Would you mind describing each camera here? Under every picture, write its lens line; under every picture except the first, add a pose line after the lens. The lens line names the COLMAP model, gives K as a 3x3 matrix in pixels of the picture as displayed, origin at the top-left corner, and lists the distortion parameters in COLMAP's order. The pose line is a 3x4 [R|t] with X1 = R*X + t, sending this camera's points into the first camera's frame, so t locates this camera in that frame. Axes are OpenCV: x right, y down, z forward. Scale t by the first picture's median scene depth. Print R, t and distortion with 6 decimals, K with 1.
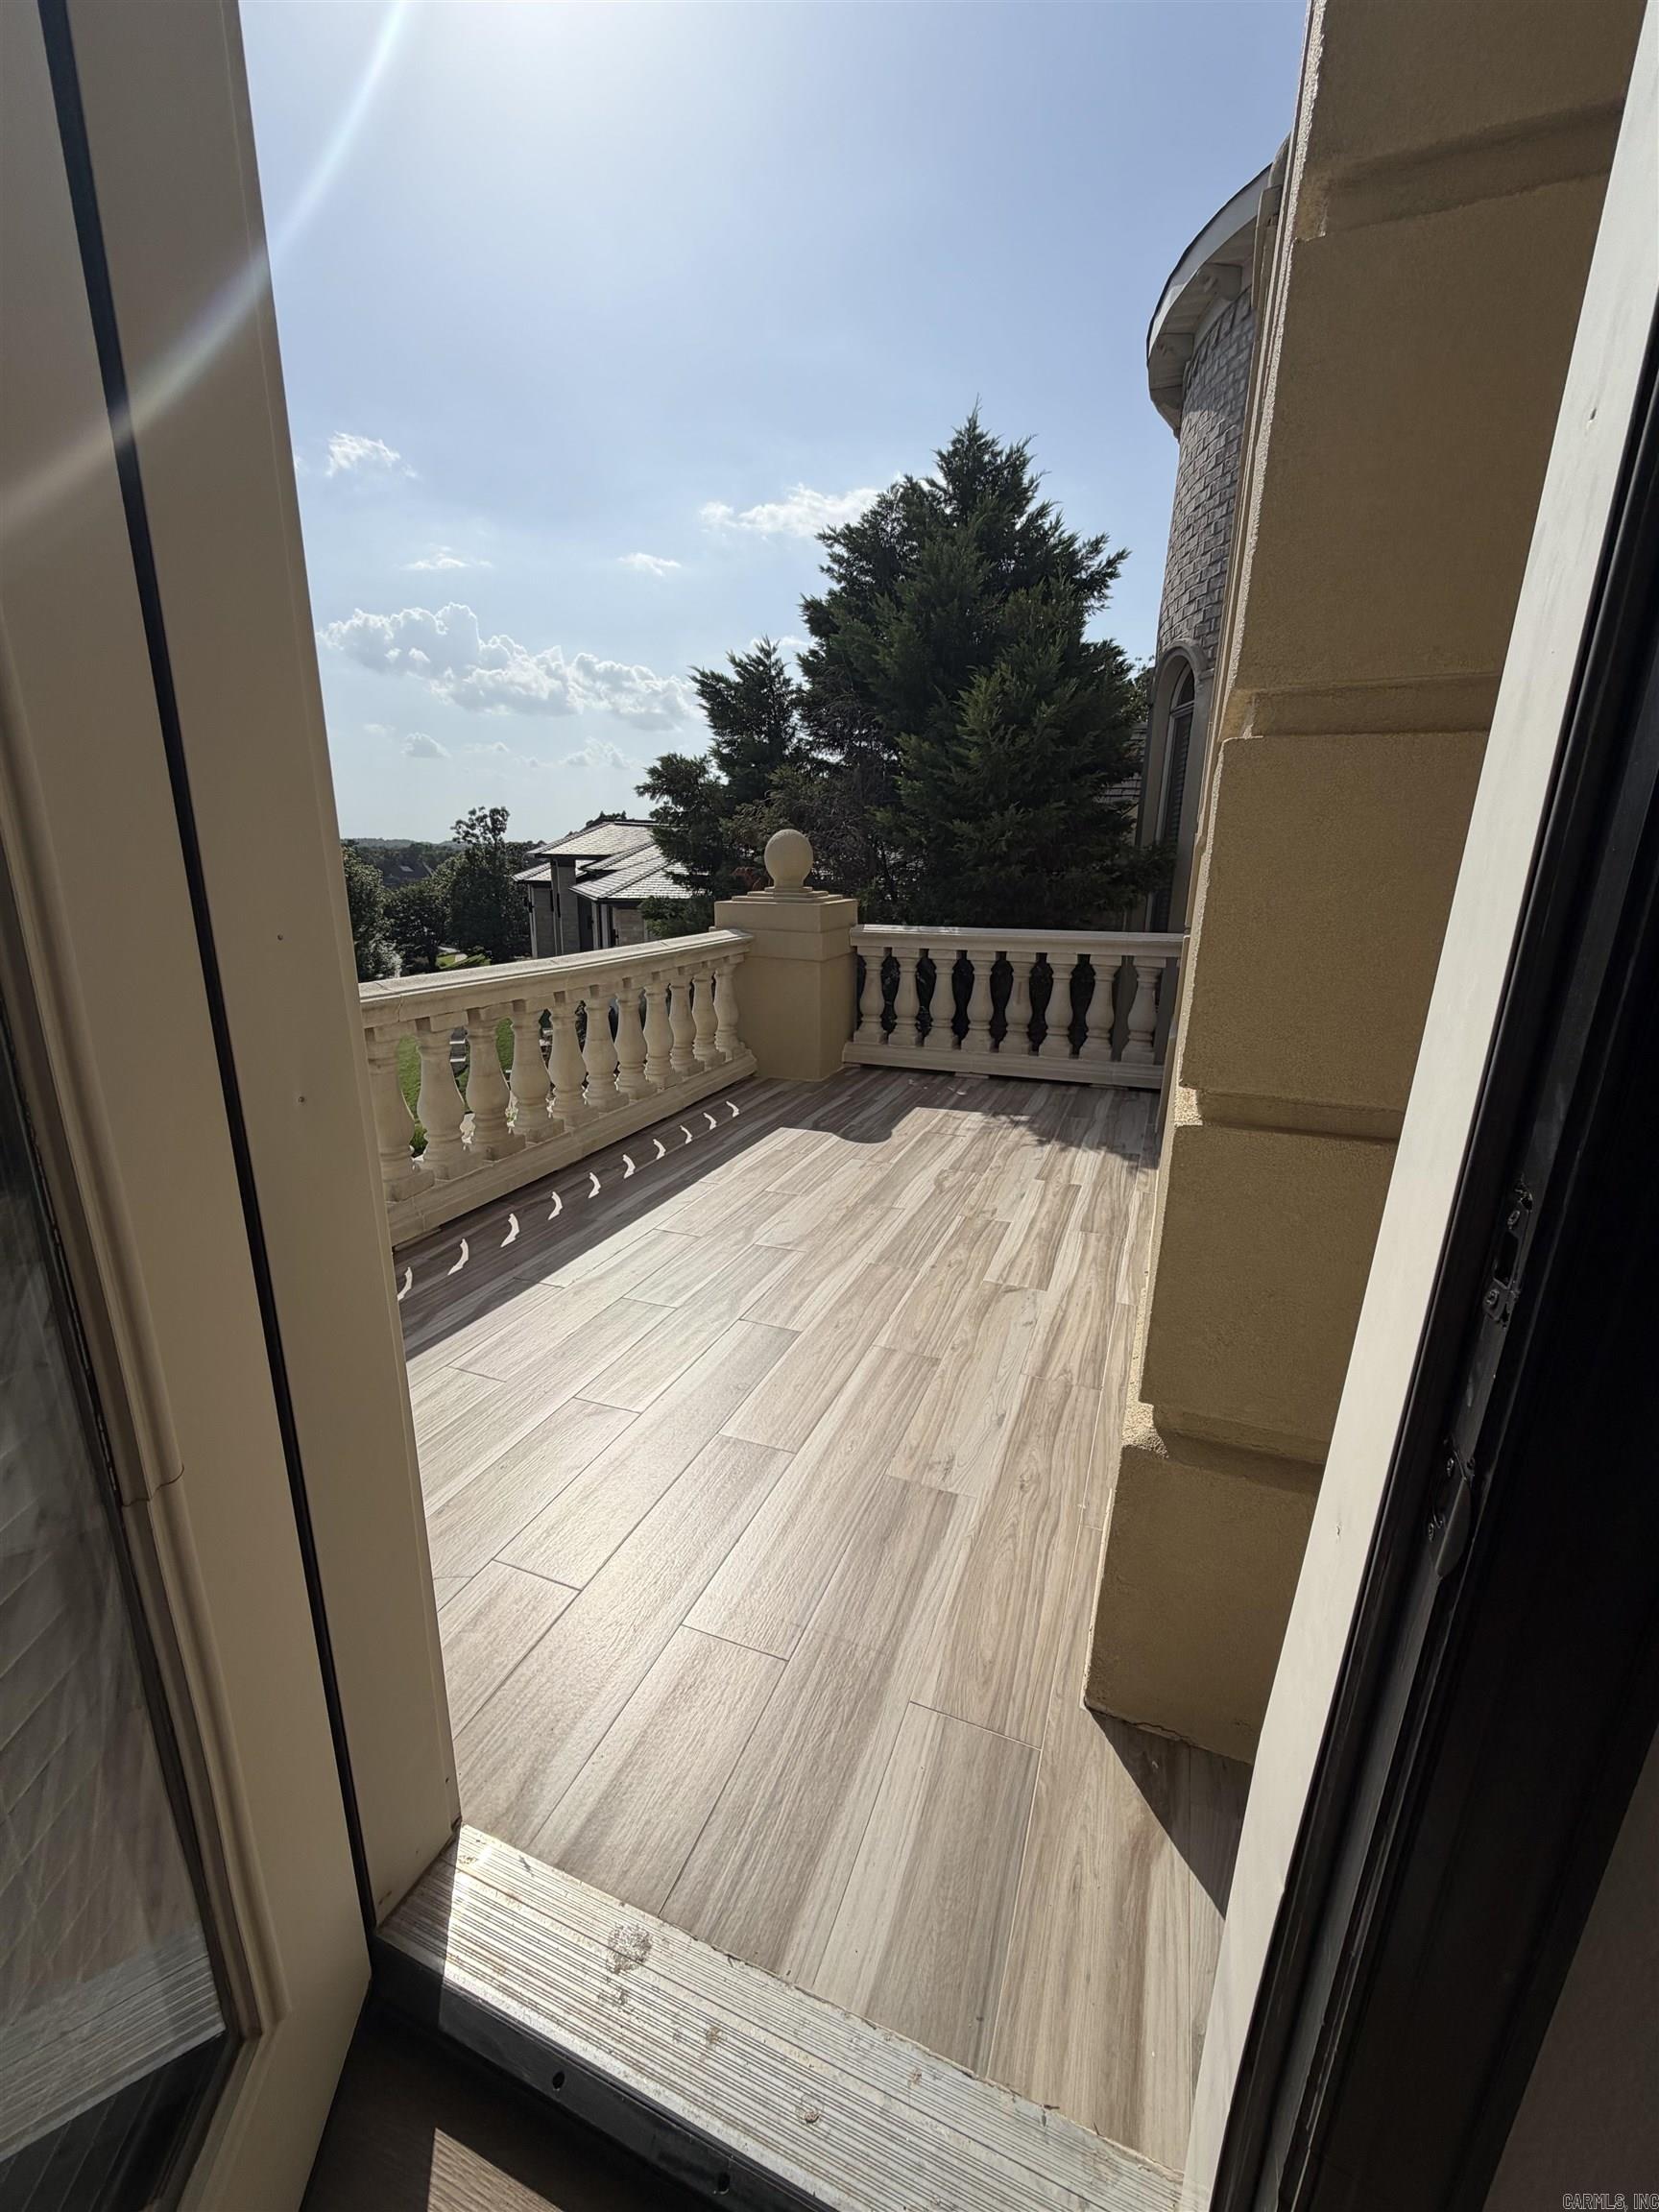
lens RADIAL K [[884.9, 0, 823.2], [0, 884.9, 1113.8], [0, 0, 1]] dist [-0.000038, 0.001556]
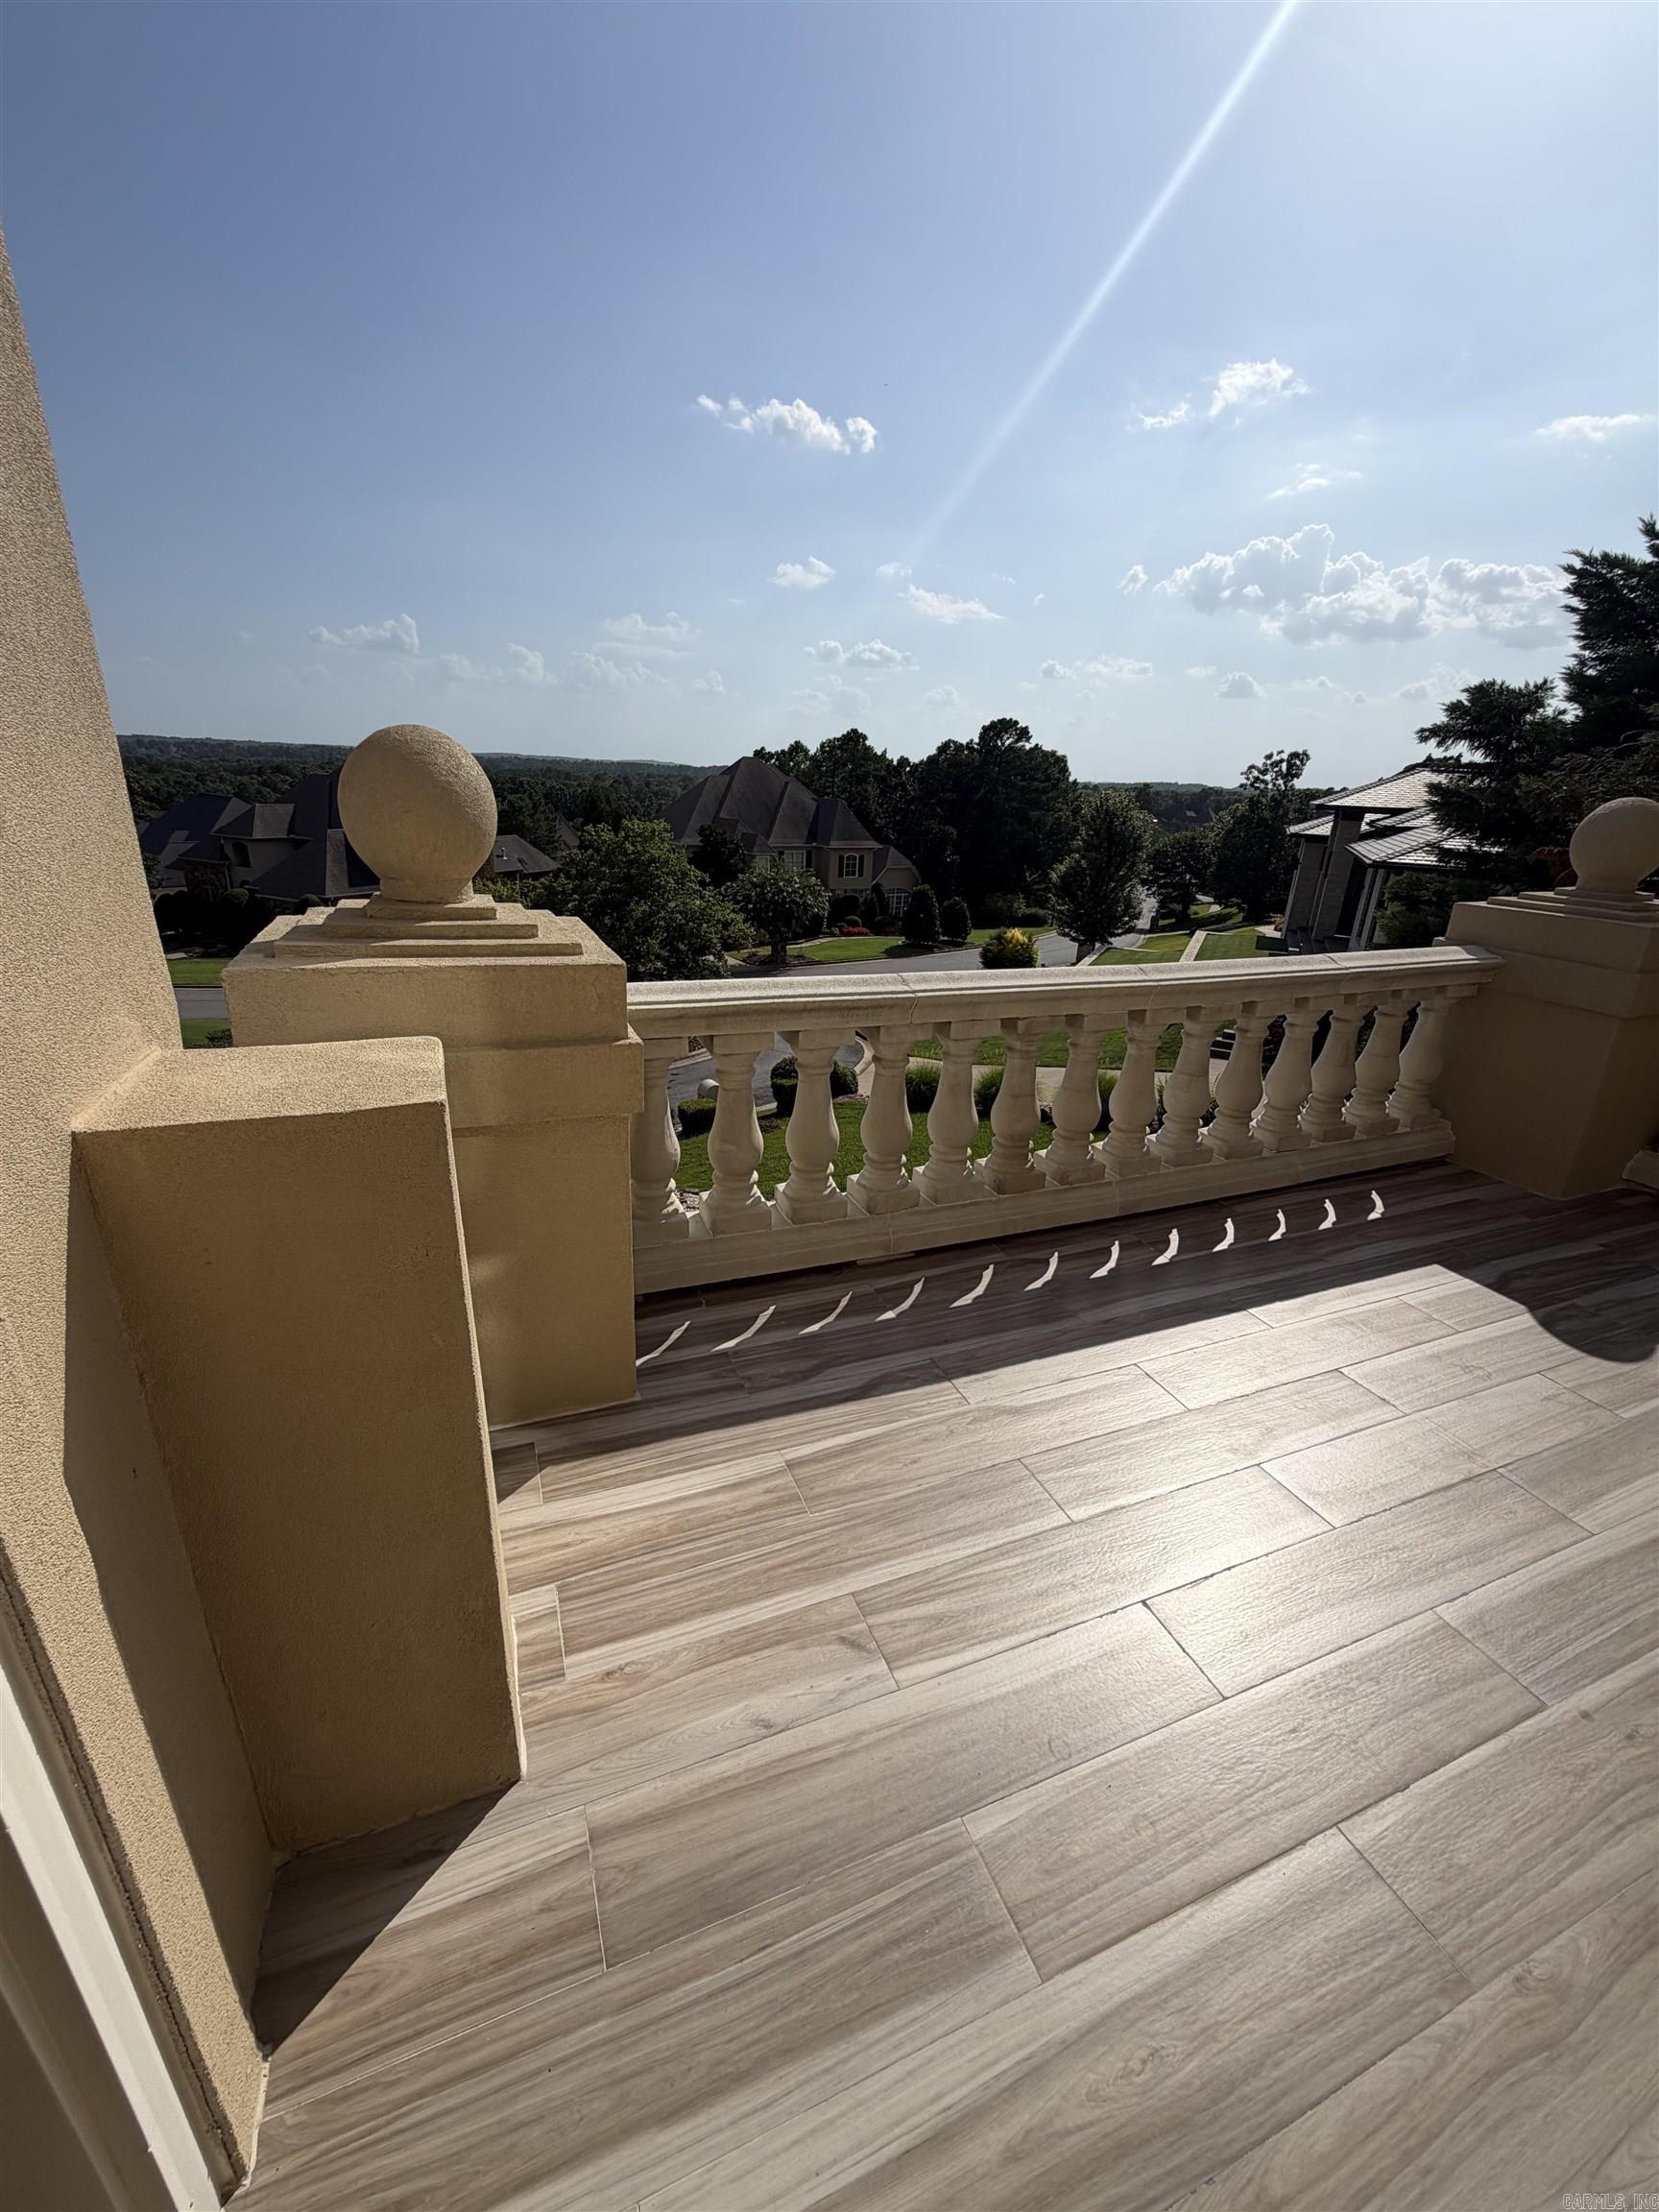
lens RADIAL K [[884.9, 0, 823.8], [0, 884.9, 1099.8], [0, 0, 1]] dist [-0.000038, 0.001556]
pose [[0.692083, 0.251505, -0.676584, 0.026653], [-0.222589, 0.966016, 0.131406, -0.045852], [0.686640, 0.059656, 0.724546, 0.110914]]
